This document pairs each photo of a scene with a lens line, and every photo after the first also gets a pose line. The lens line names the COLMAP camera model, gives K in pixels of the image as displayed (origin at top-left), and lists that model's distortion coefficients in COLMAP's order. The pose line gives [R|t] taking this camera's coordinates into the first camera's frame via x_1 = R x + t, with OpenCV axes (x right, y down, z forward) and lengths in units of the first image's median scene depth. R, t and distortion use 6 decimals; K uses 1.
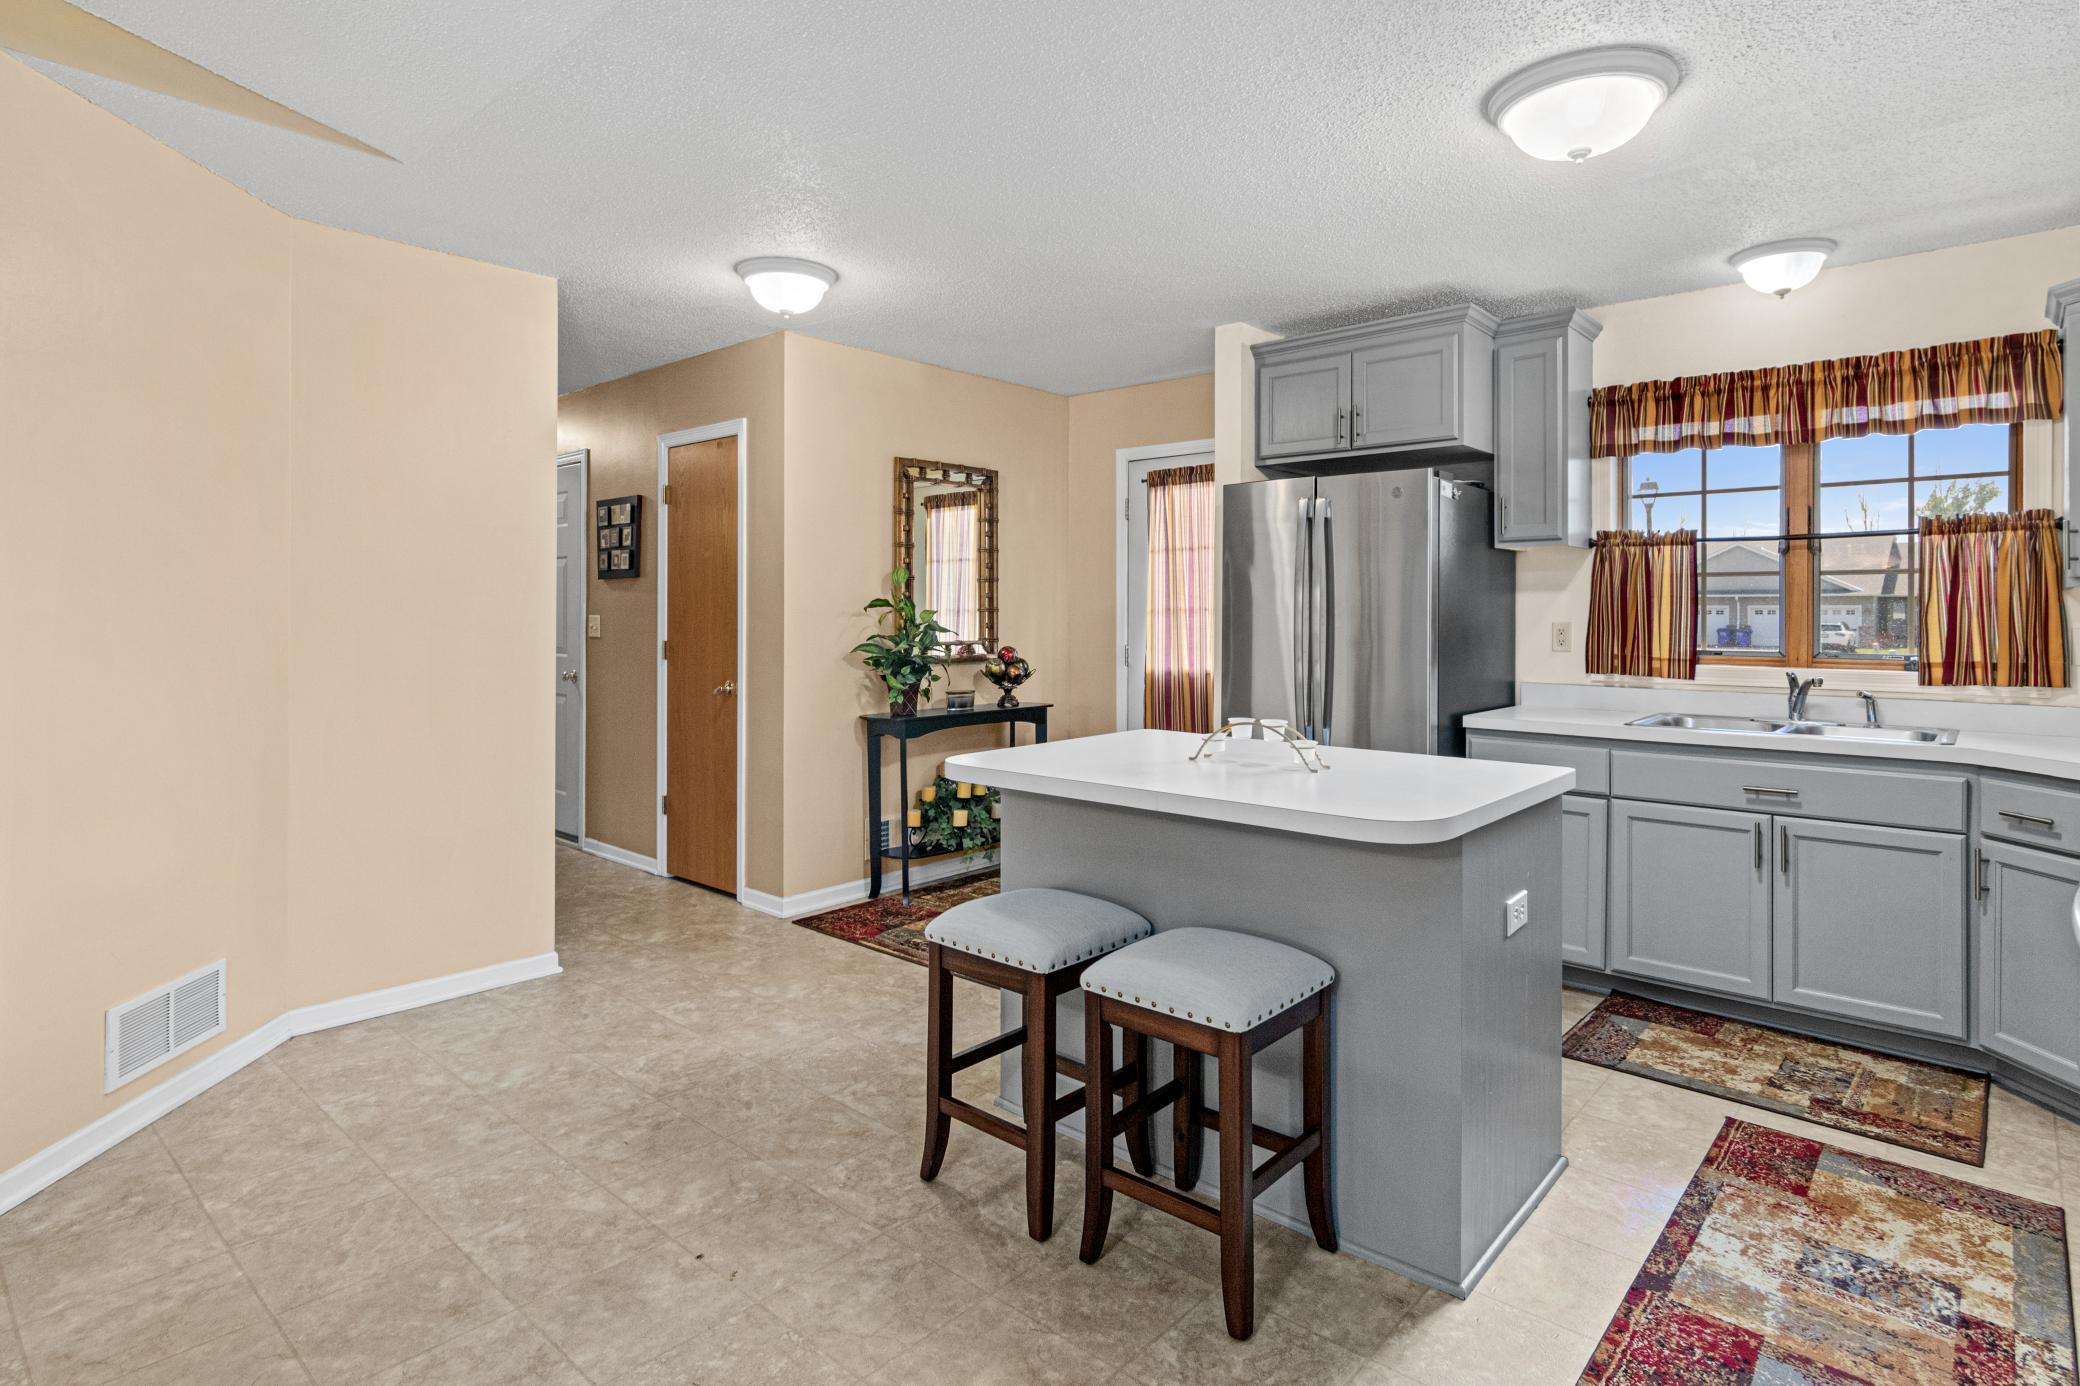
lens RADIAL K [[1087.8, 0, 1102.2], [0, 1087.8, 614.8], [0, 0, 1]] dist [-0.003068, 0.002226]
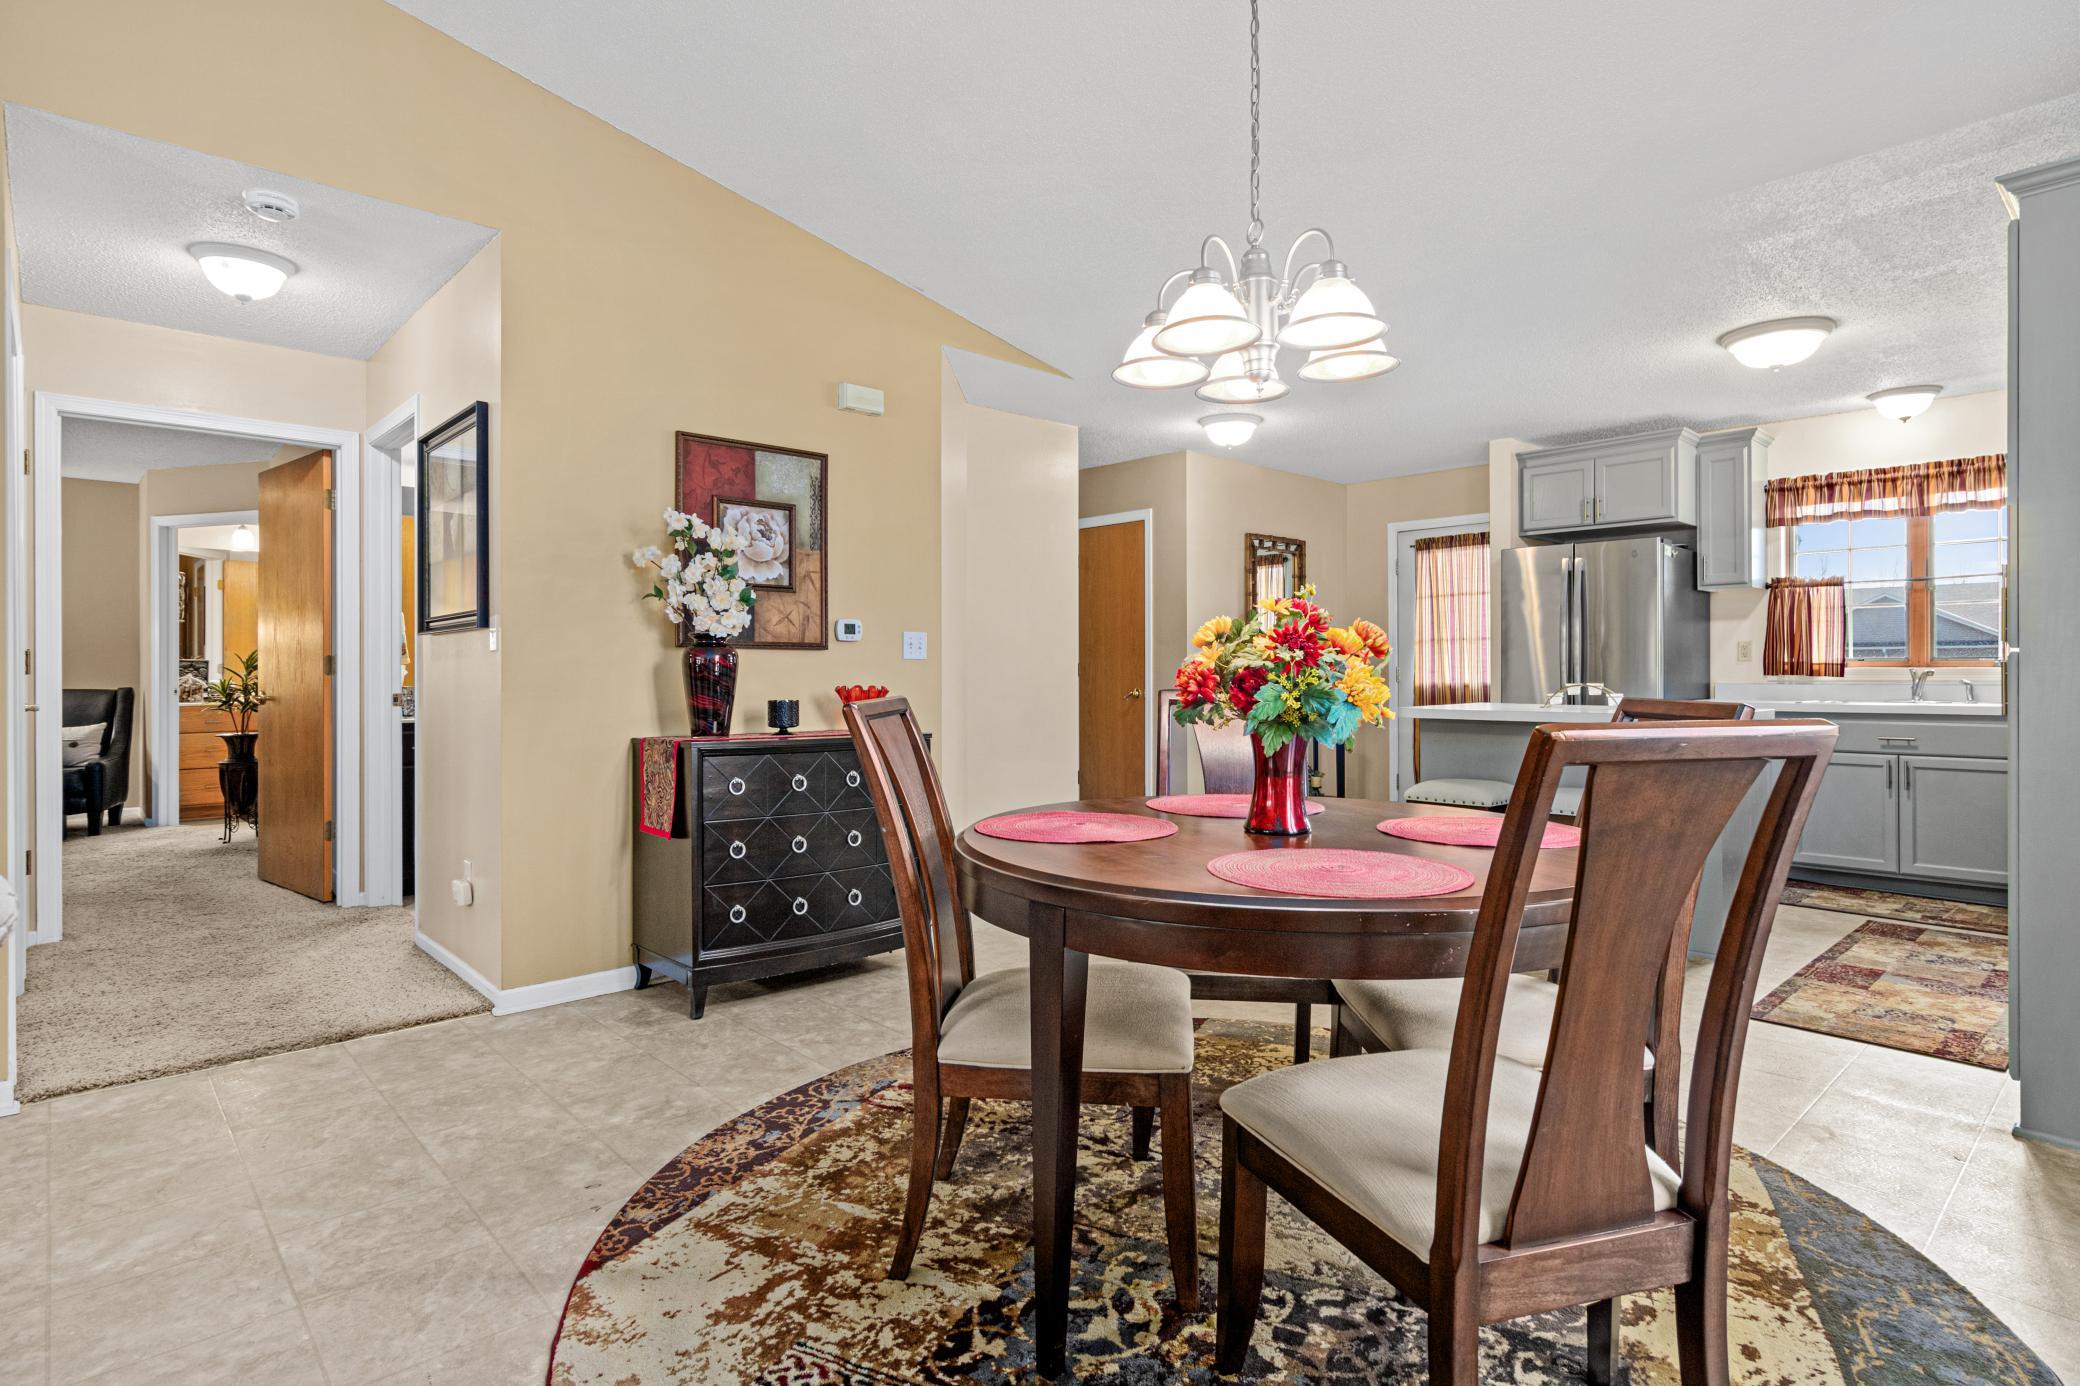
lens RADIAL K [[1087.8, 0, 1082.9], [0, 1087.8, 679.6], [0, 0, 1]] dist [-0.003068, 0.002226]
pose [[0.995530, -0.006513, -0.094223, -0.330050], [0.007419, 0.999930, 0.009260, 0.039882], [0.094156, -0.009918, 0.995508, -0.543738]]
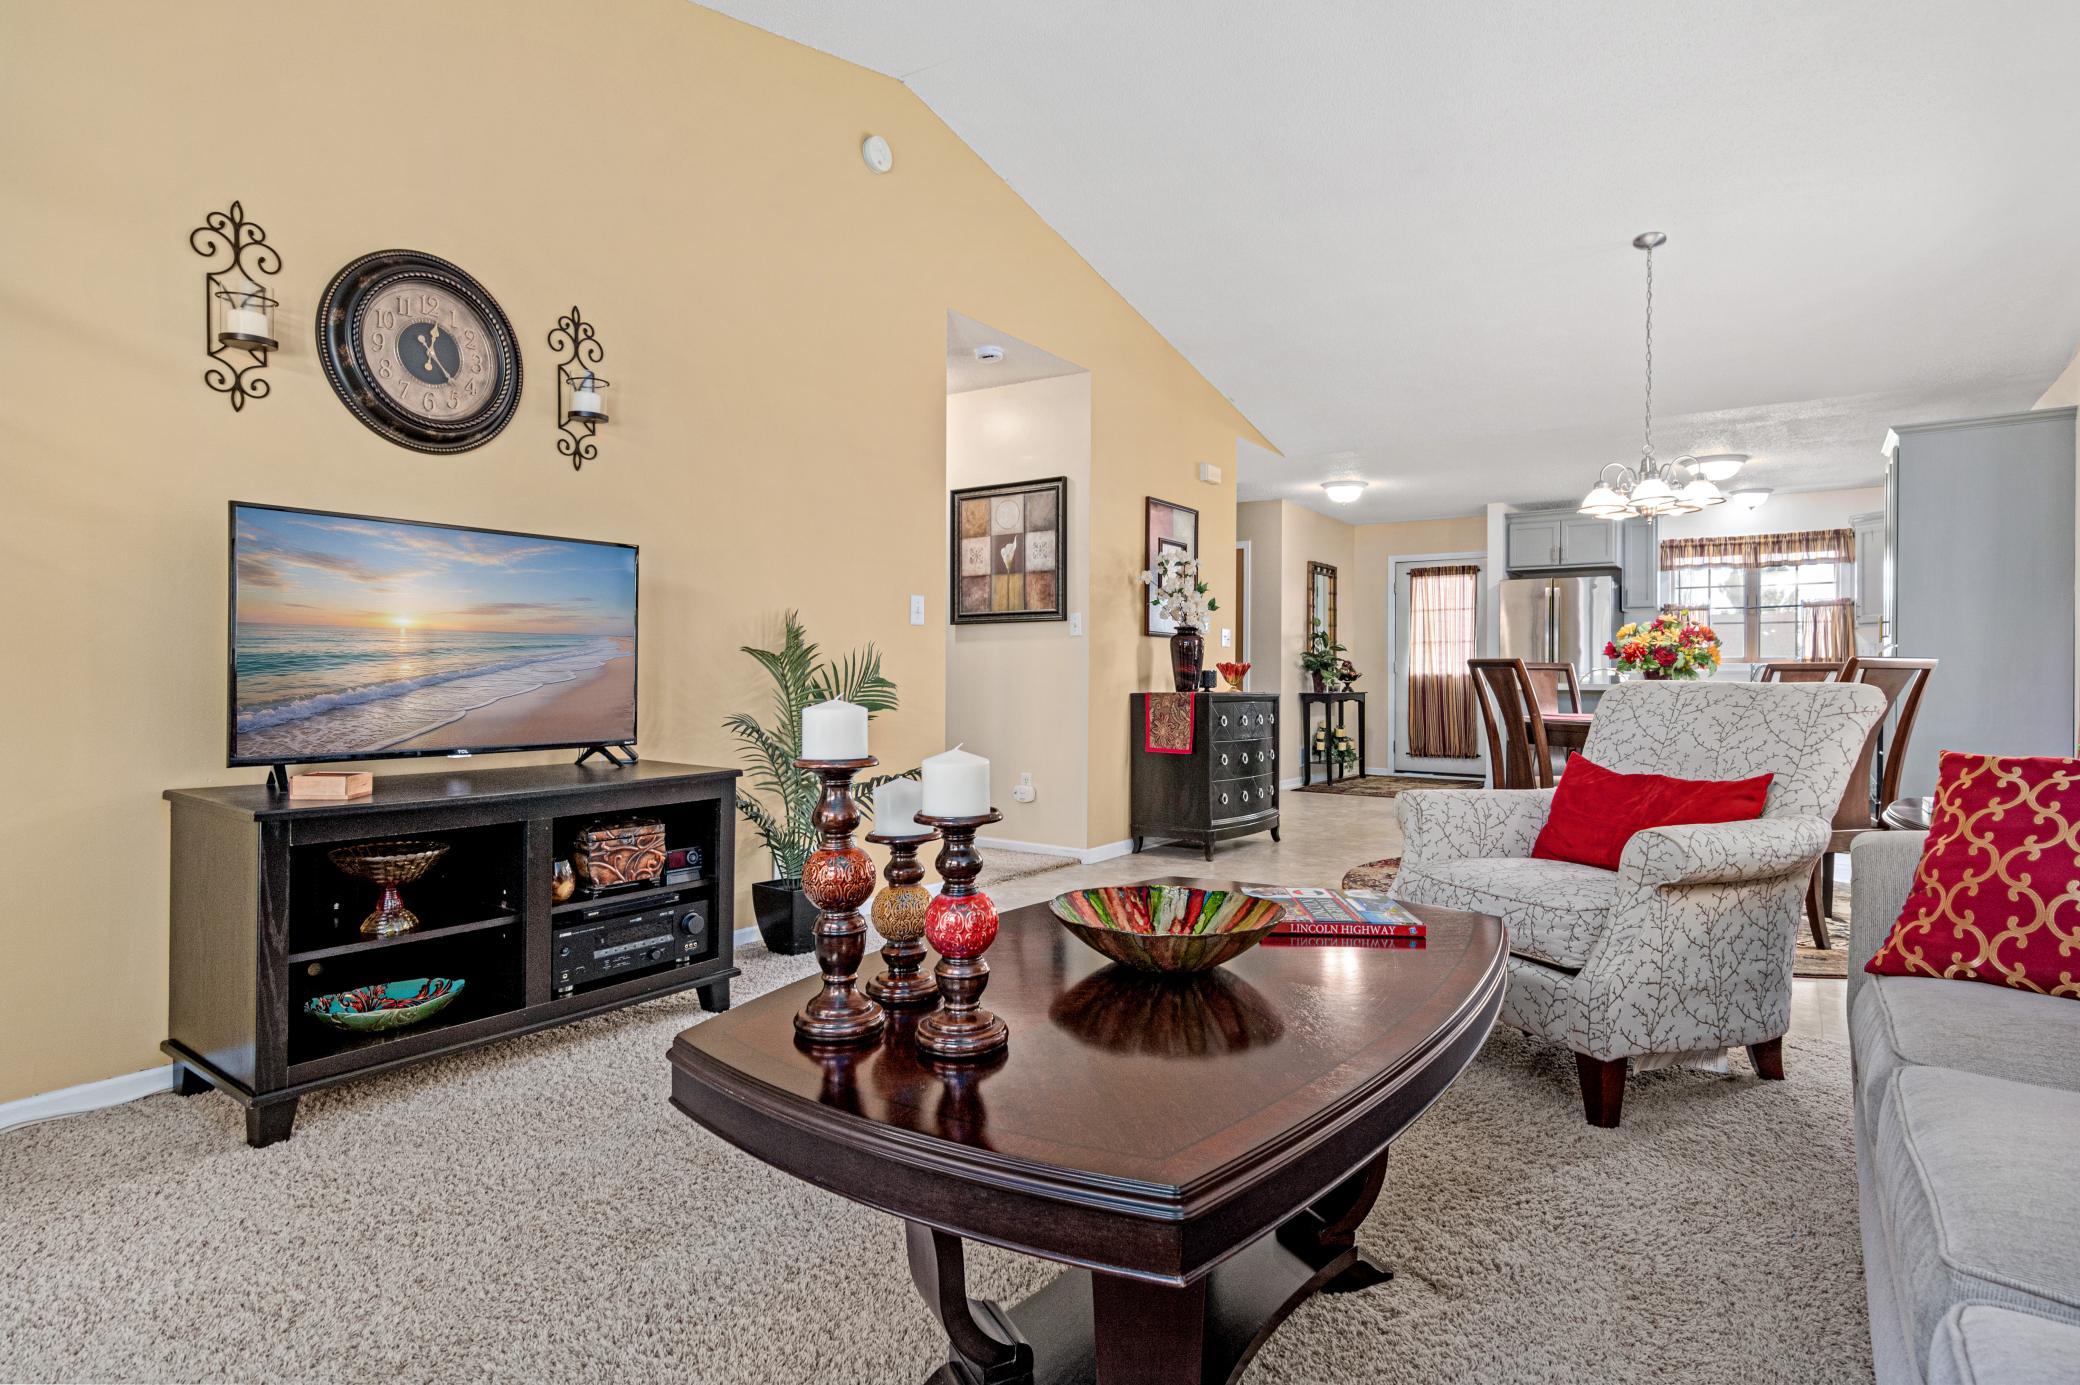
lens RADIAL K [[1168.4, 0, 1053.9], [0, 1168.4, 683.6], [0, 0, 1]] dist [0.002460, 0.000605]
pose [[0.988137, -0.000676, 0.153572, -1.161036], [-0.000016, 0.999990, 0.004506, 0.076532], [-0.153573, -0.004455, 0.988127, -1.188087]]
